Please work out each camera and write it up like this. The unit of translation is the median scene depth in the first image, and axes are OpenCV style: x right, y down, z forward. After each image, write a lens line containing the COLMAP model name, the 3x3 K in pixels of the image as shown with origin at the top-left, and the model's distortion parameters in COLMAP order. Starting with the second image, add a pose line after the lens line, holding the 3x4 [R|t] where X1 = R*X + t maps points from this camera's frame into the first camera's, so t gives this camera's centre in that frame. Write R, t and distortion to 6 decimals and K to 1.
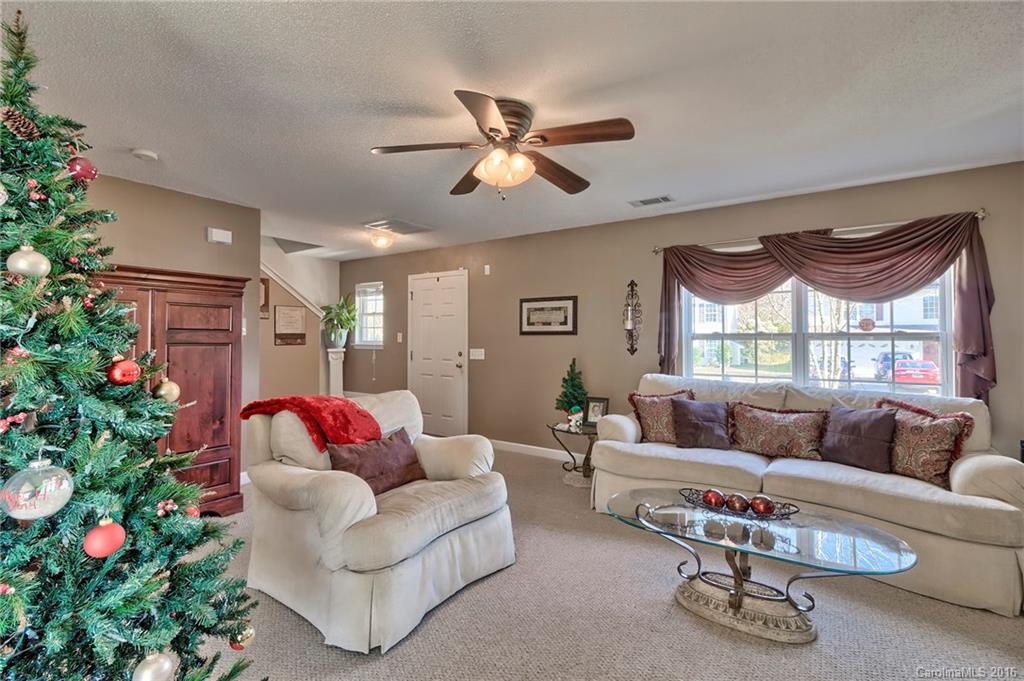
lens RADIAL K [[479.4, 0, 511.3], [0, 479.4, 332.7], [0, 0, 1]] dist [-0.005259, 0.000480]
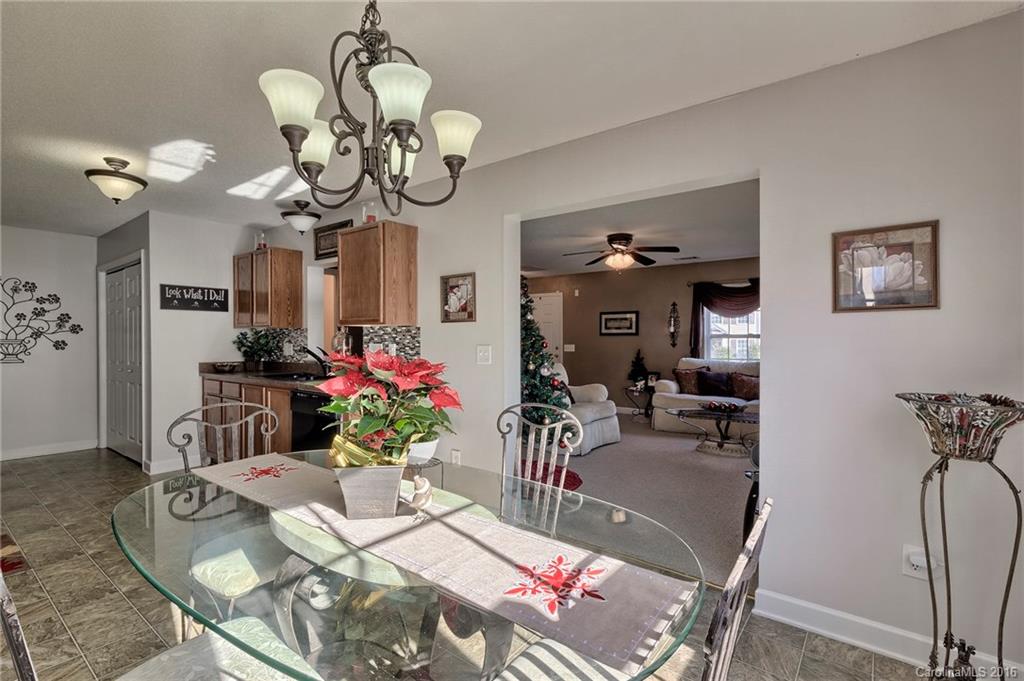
lens RADIAL K [[479.4, 0, 514.0], [0, 479.4, 342.1], [0, 0, 1]] dist [-0.005259, 0.000480]
pose [[0.998293, 0.002049, -0.058367, -0.217539], [-0.001042, 0.999850, 0.017282, -0.000116], [0.058394, -0.017191, 0.998146, -0.735453]]
